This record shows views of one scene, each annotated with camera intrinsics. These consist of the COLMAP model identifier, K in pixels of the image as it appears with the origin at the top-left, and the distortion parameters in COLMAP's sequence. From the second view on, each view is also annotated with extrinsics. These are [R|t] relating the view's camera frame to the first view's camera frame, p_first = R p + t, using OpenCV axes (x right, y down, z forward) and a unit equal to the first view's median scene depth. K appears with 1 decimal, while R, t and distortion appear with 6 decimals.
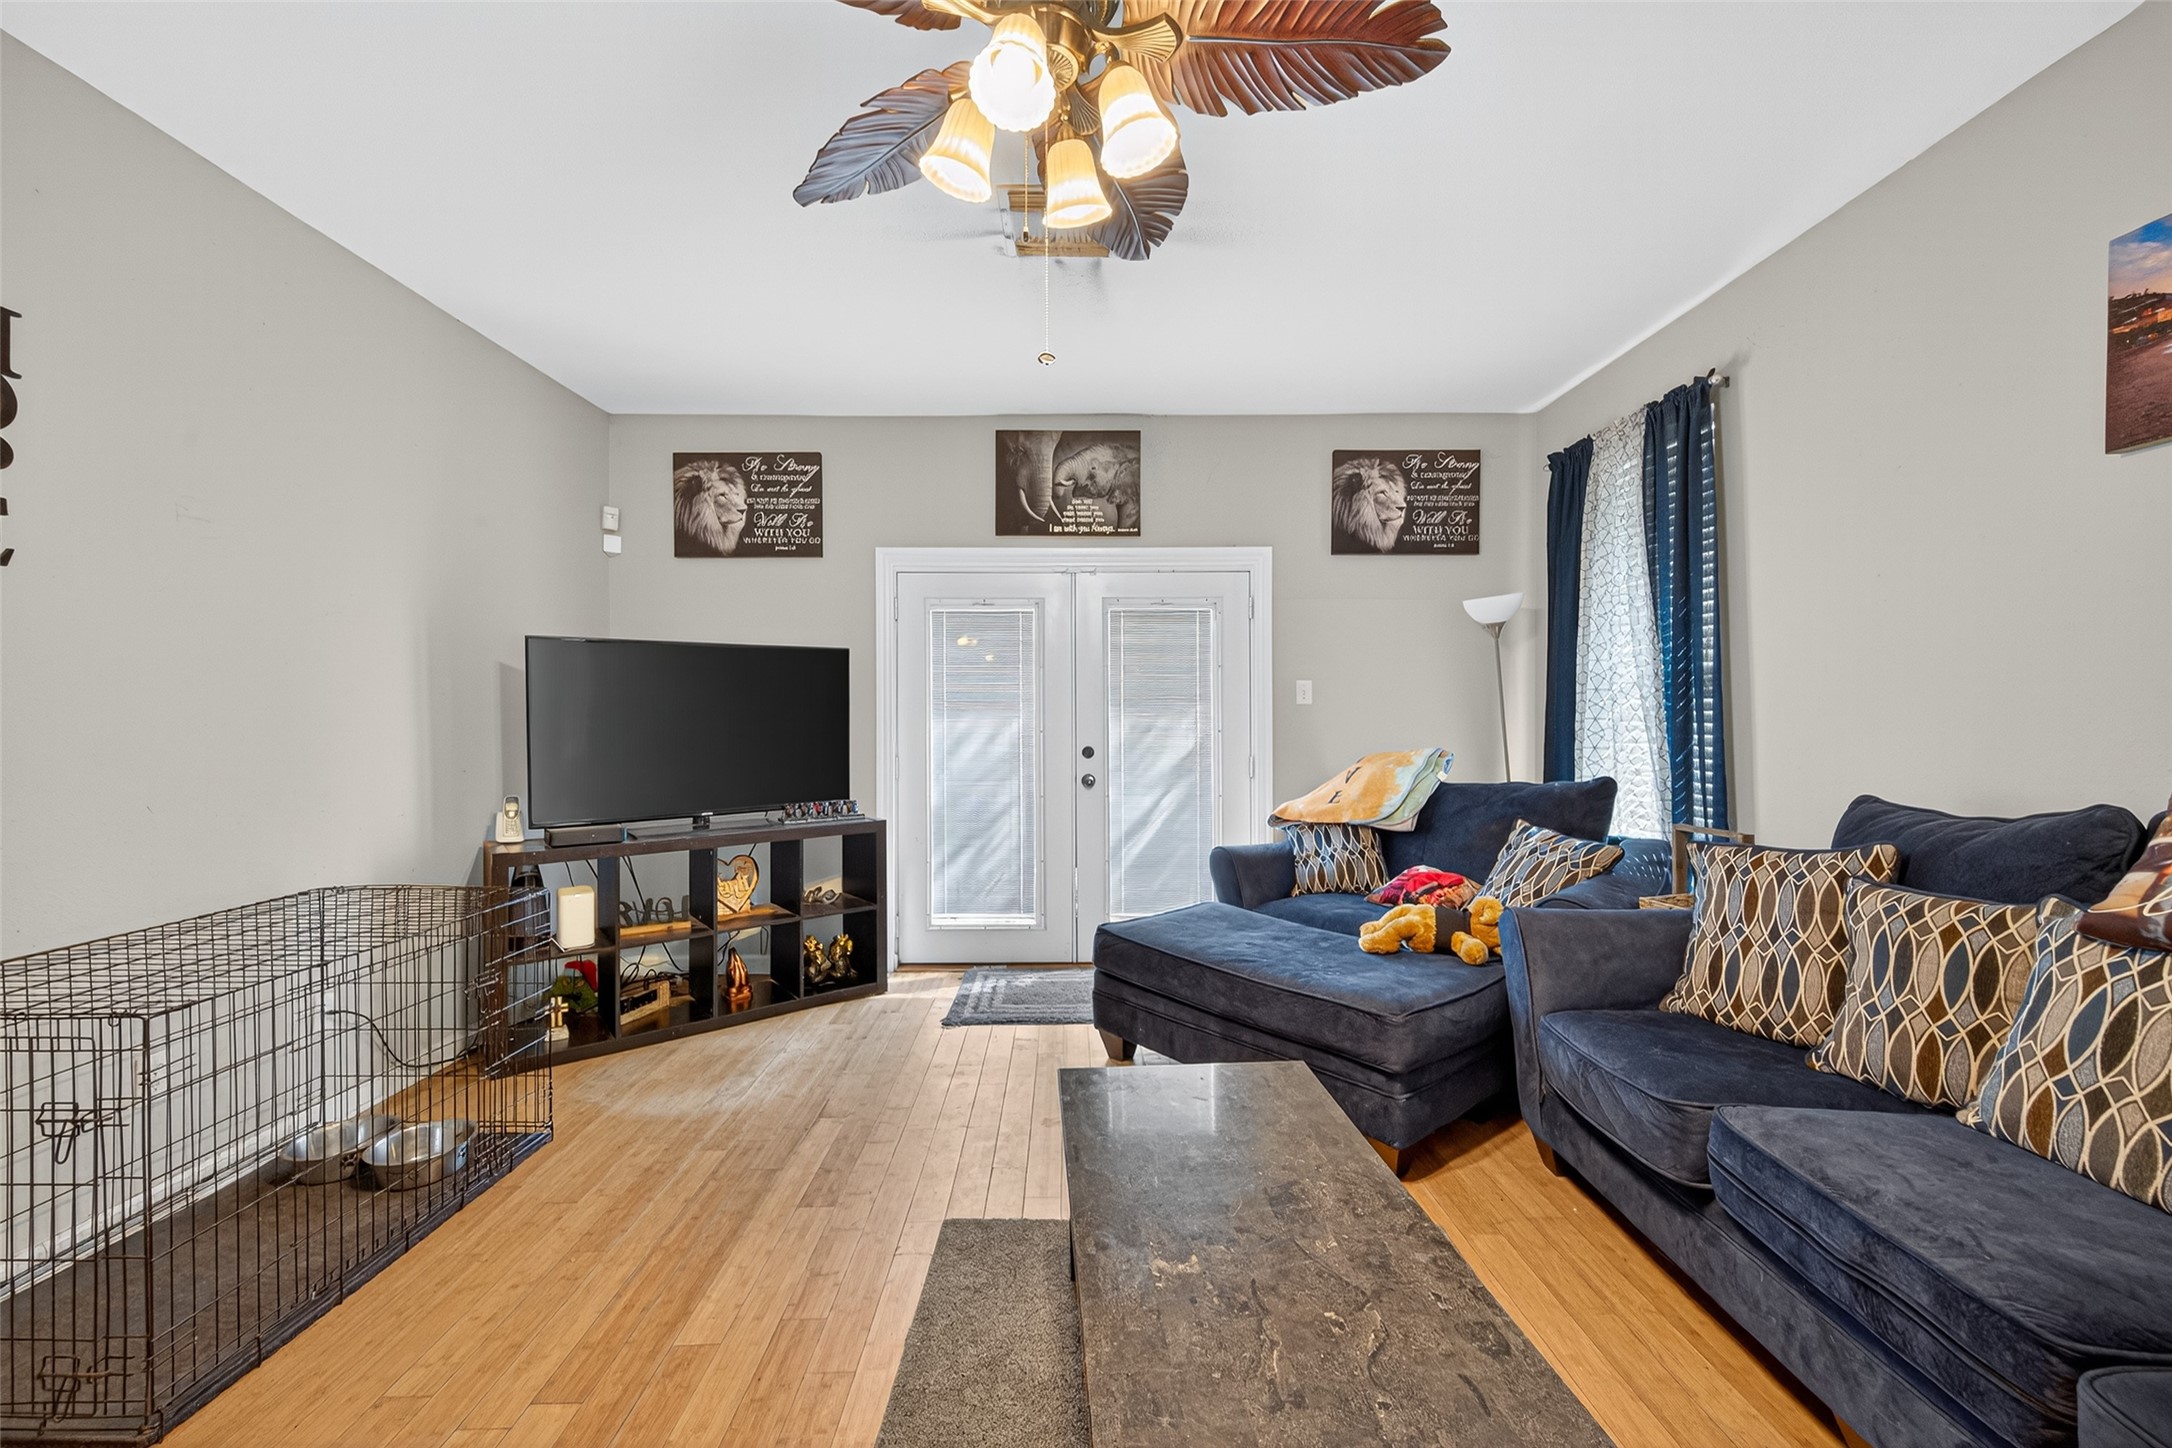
lens RADIAL K [[856.7, 0, 1083.0], [0, 856.7, 725.5], [0, 0, 1]] dist [0.007802, -0.000472]
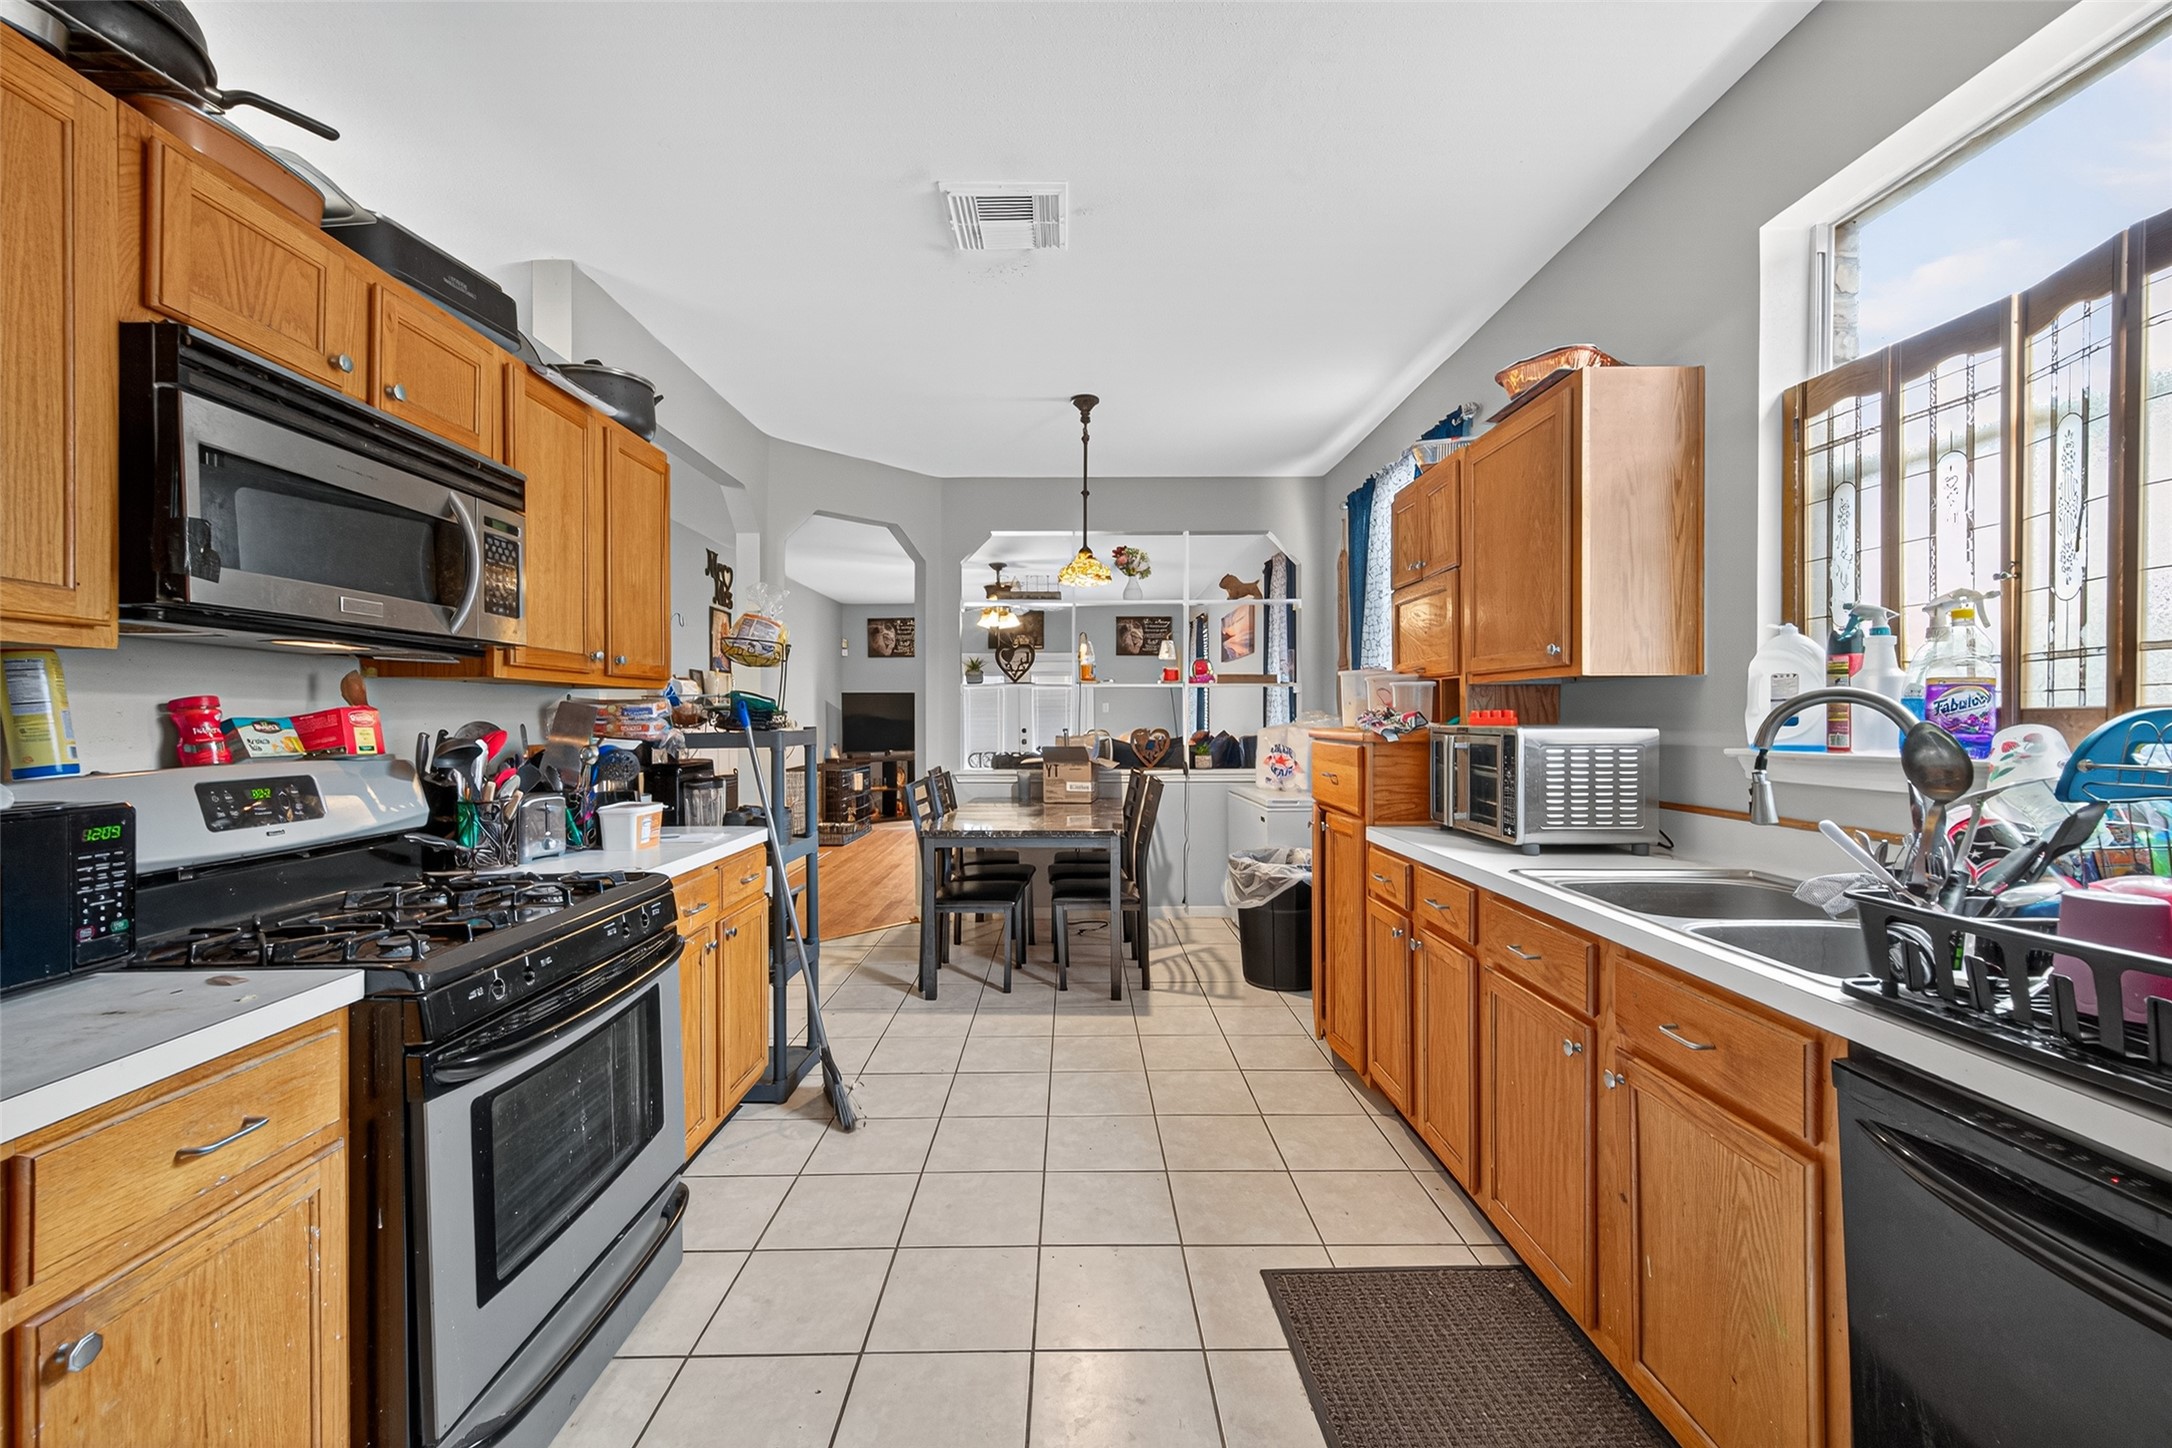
lens RADIAL K [[832.4, 0, 1067.9], [0, 832.4, 721.3], [0, 0, 1]] dist [0.004413, -0.000324]
pose [[0.999983, -0.004059, 0.004262, 0.131130], [0.004063, 0.999991, -0.000864, 0.005642], [-0.004259, 0.000881, 0.999991, -1.582385]]
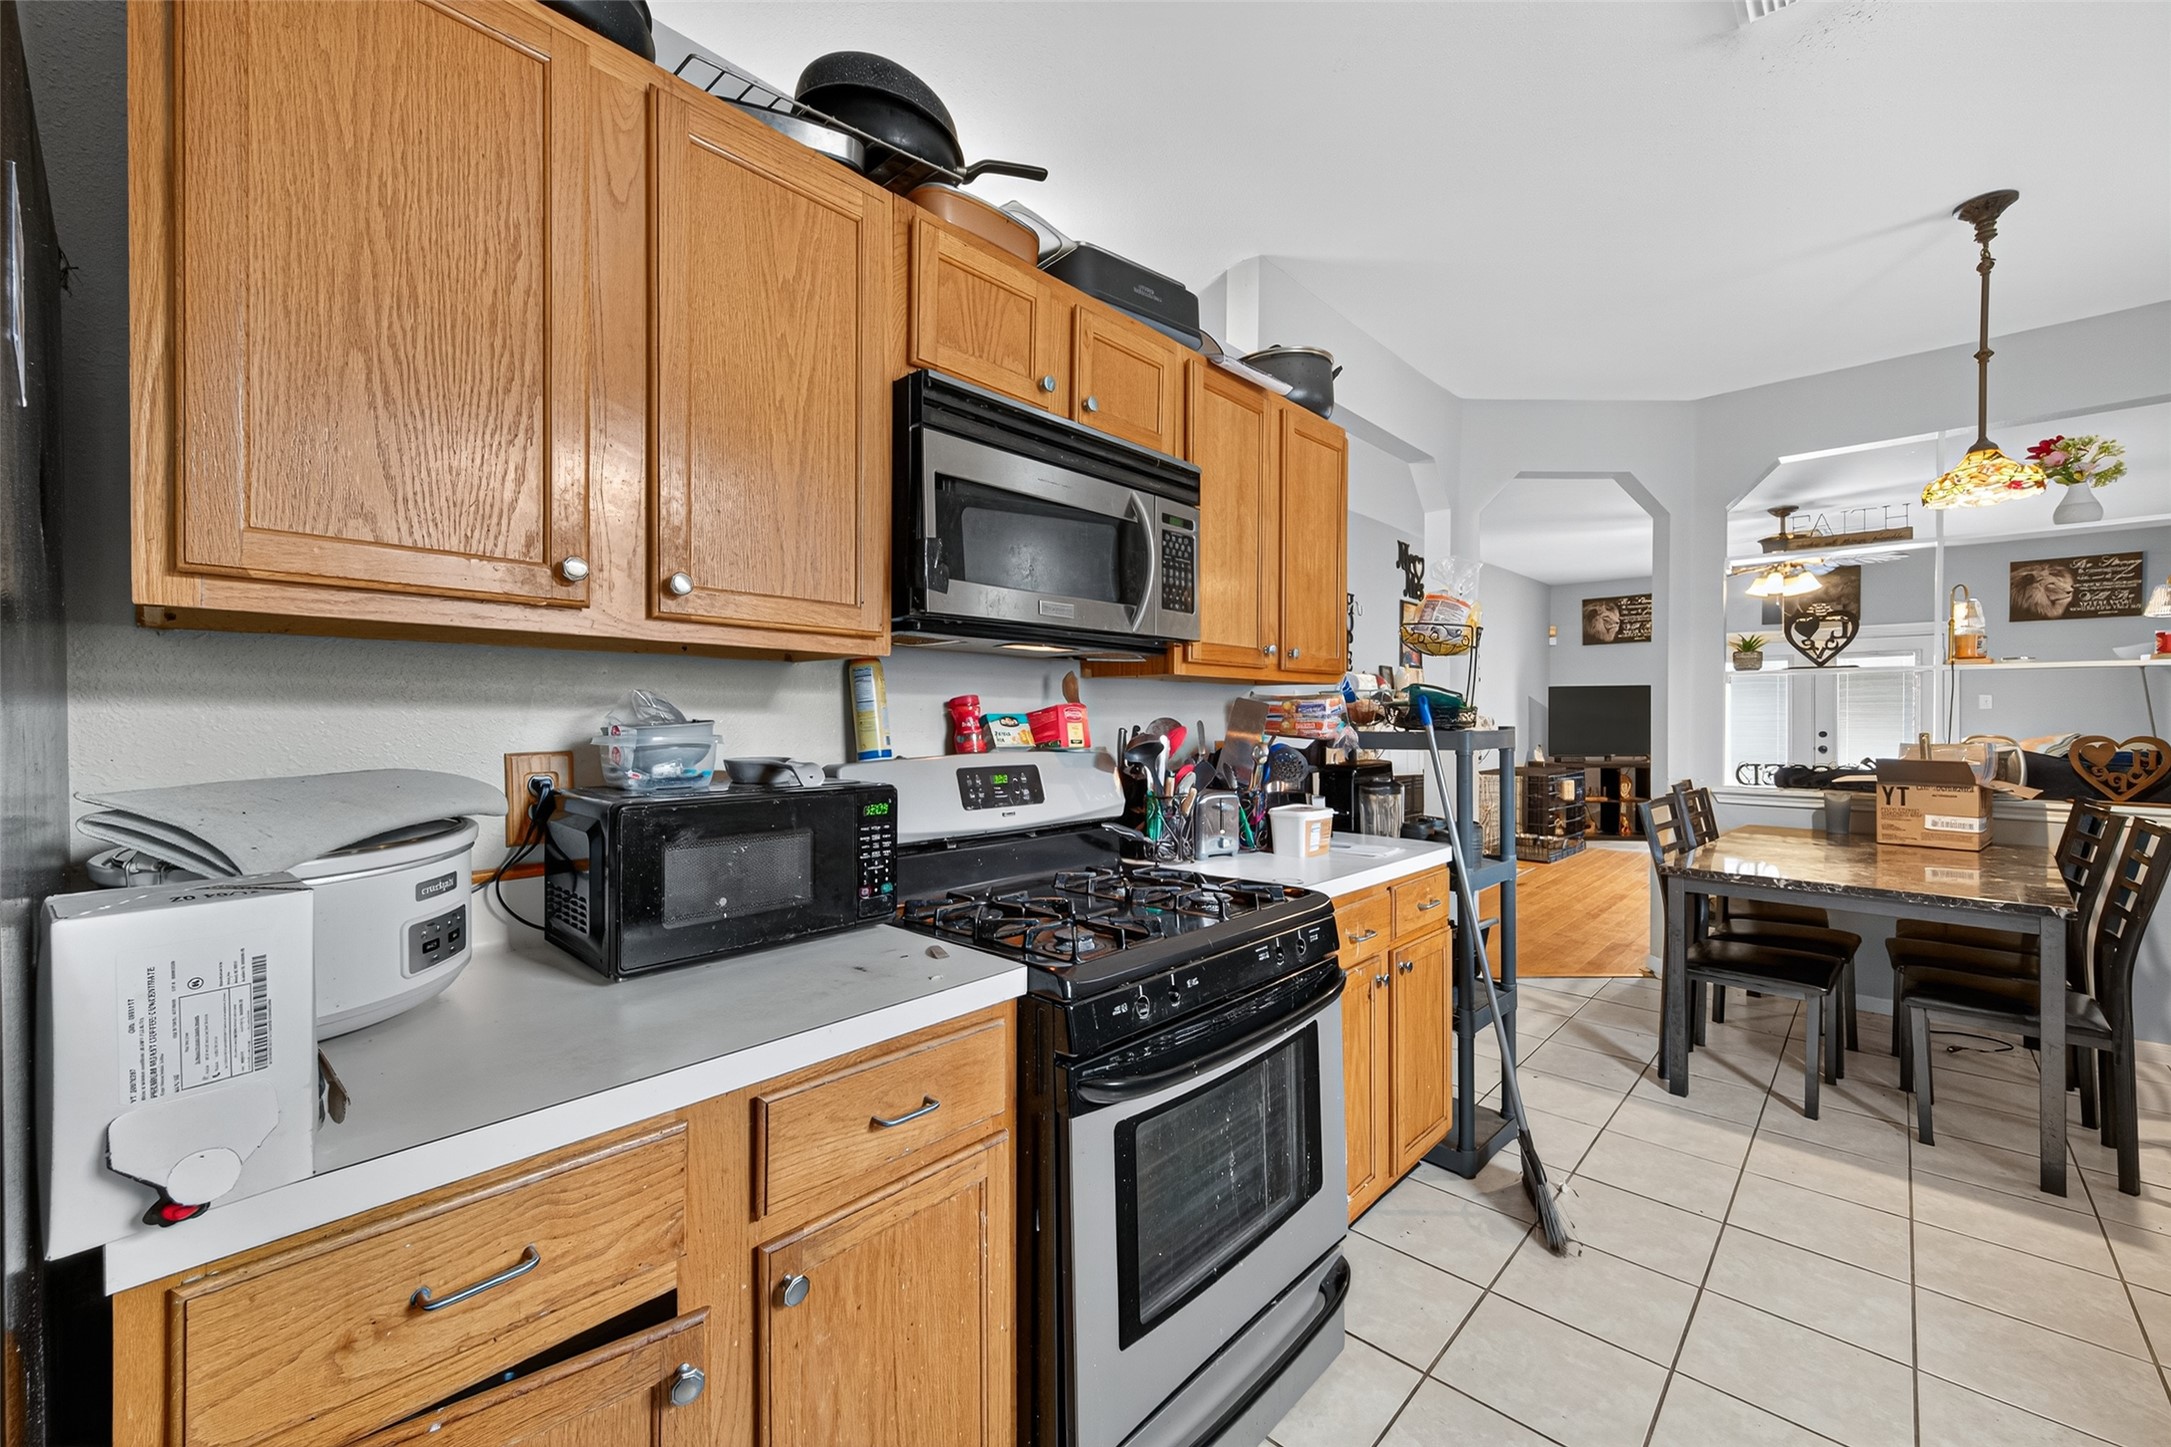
lens RADIAL K [[847.7, 0, 1102.3], [0, 847.7, 719.6], [0, 0, 1]] dist [0.008274, -0.000603]
pose [[0.735407, 0.003226, -0.677618, 0.114449], [-0.004184, 0.999991, 0.000220, 0.005239], [0.677612, 0.002674, 0.735414, -1.521032]]
